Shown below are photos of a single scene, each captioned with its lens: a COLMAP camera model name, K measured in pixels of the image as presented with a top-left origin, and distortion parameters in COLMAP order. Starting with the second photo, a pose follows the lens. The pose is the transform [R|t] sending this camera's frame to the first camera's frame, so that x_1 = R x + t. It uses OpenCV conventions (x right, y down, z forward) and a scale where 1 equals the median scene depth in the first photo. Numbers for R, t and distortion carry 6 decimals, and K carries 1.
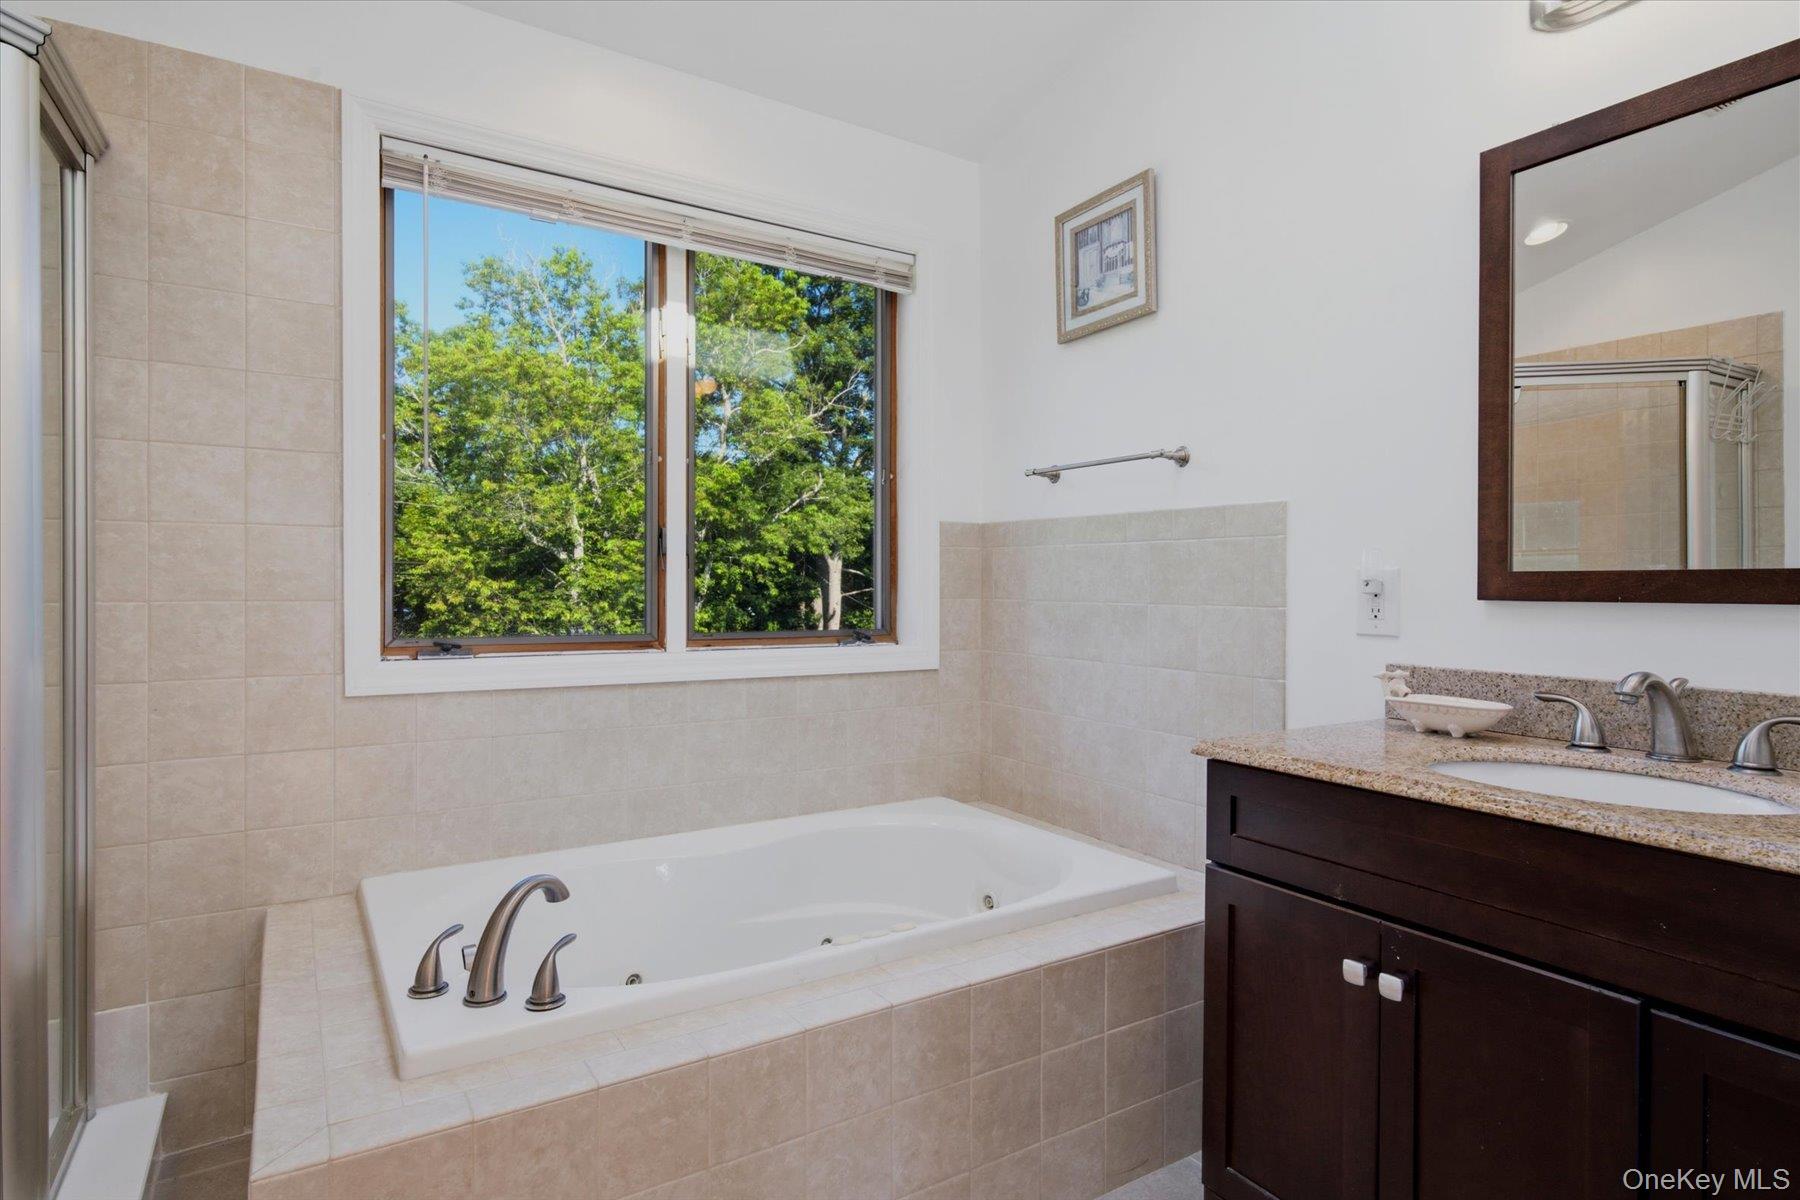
lens RADIAL K [[947.9, 0, 896.5], [0, 947.9, 593.7], [0, 0, 1]] dist [0.003801, 0.000687]
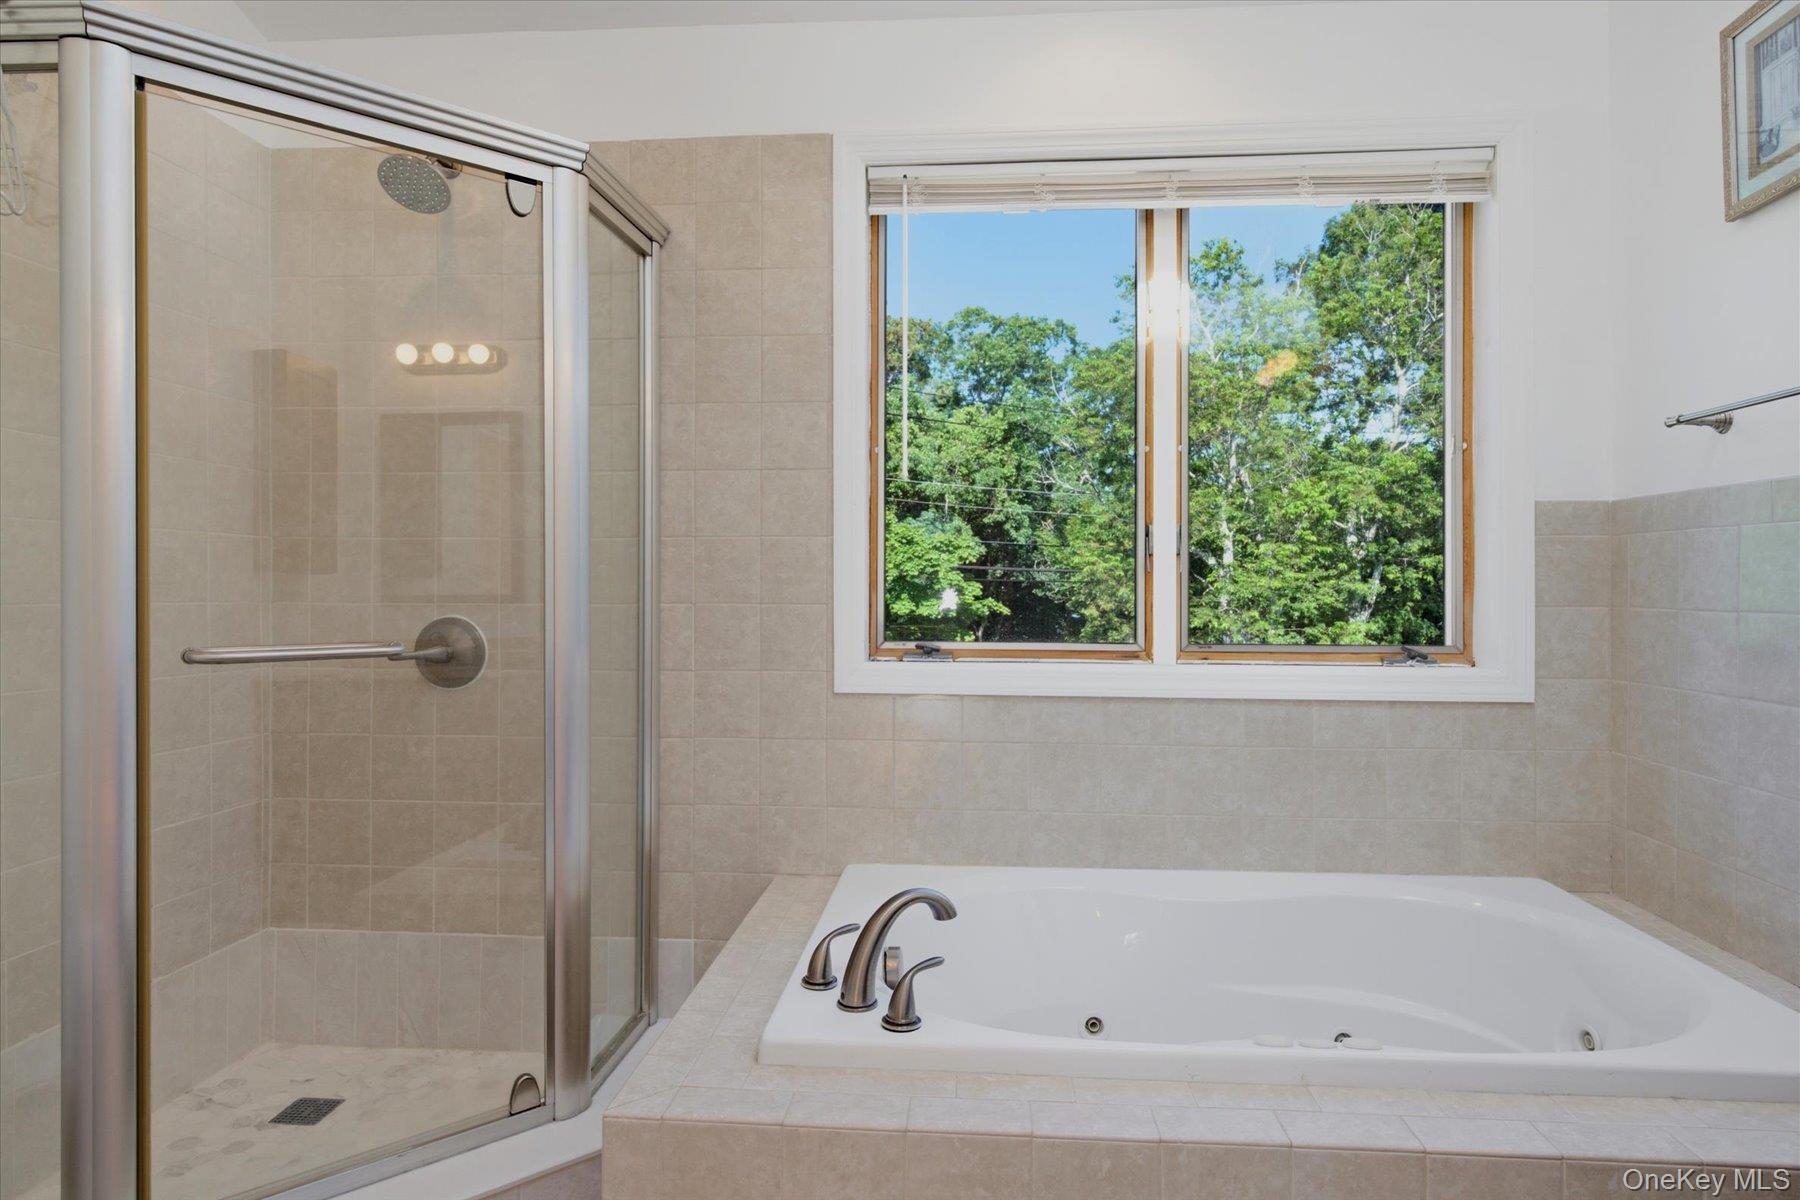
lens RADIAL K [[1001.7, 0, 910.2], [0, 1001.7, 594.6], [0, 0, 1]] dist [0.012848, -0.006695]
pose [[0.806541, -0.000466, -0.591178, 0.131124], [-0.003286, 0.999981, -0.005271, 0.001860], [0.591169, 0.006194, 0.806524, 0.102497]]
